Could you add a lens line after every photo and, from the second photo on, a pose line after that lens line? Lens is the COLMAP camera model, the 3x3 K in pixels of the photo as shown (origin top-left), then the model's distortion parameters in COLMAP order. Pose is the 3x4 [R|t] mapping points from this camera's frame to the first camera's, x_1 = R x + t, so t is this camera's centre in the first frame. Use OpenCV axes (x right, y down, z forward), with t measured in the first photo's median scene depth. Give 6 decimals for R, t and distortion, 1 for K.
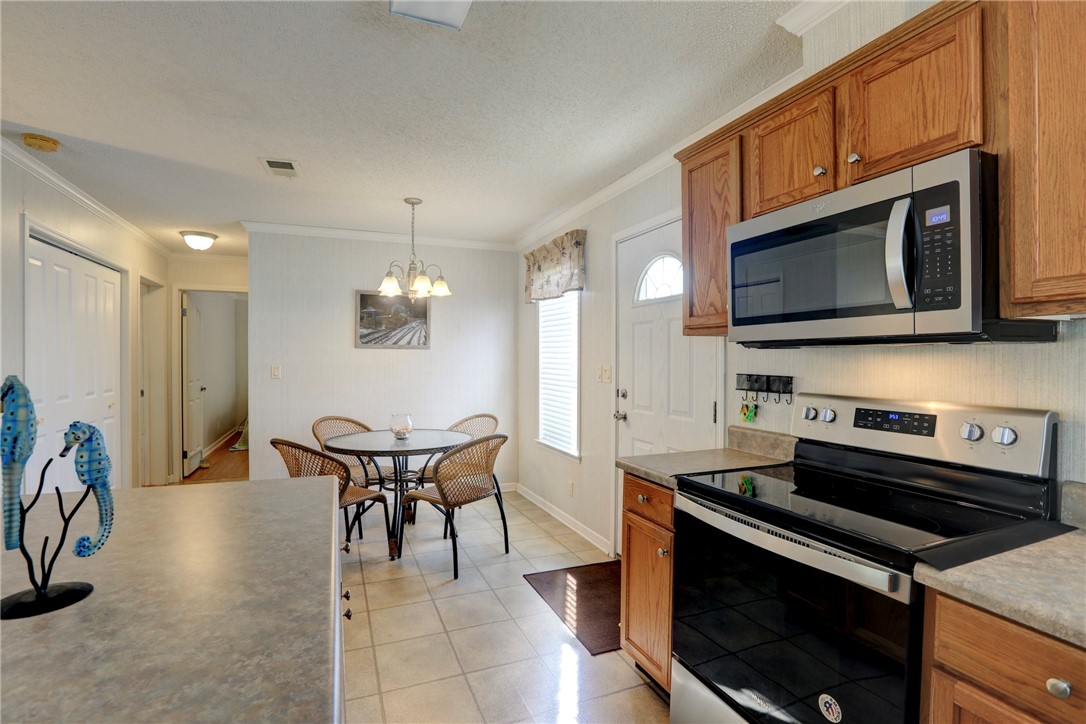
lens RADIAL K [[509.6, 0, 543.1], [0, 509.6, 364.8], [0, 0, 1]] dist [-0.053234, 0.019033]
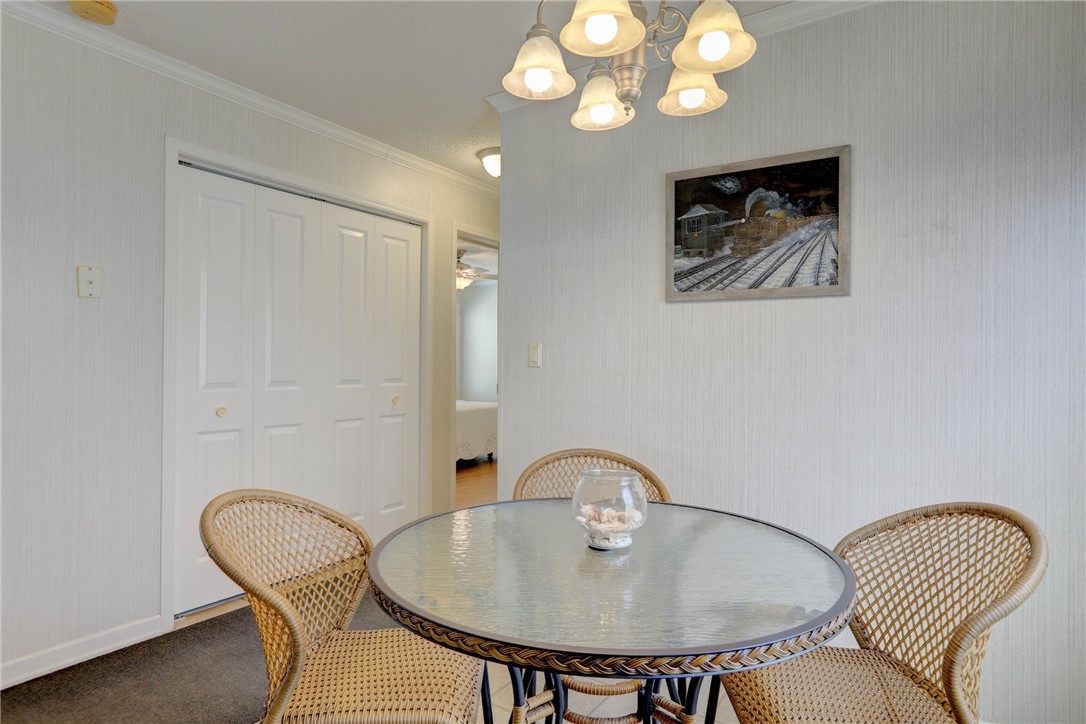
lens RADIAL K [[595.0, 0, 559.6], [0, 595.0, 364.0], [0, 0, 1]] dist [-0.023255, -0.000126]
pose [[0.585263, 0.005686, -0.810824, 0.000732], [-0.020270, 0.999765, -0.007621, 0.026723], [0.810590, 0.020896, 0.585241, 0.604816]]
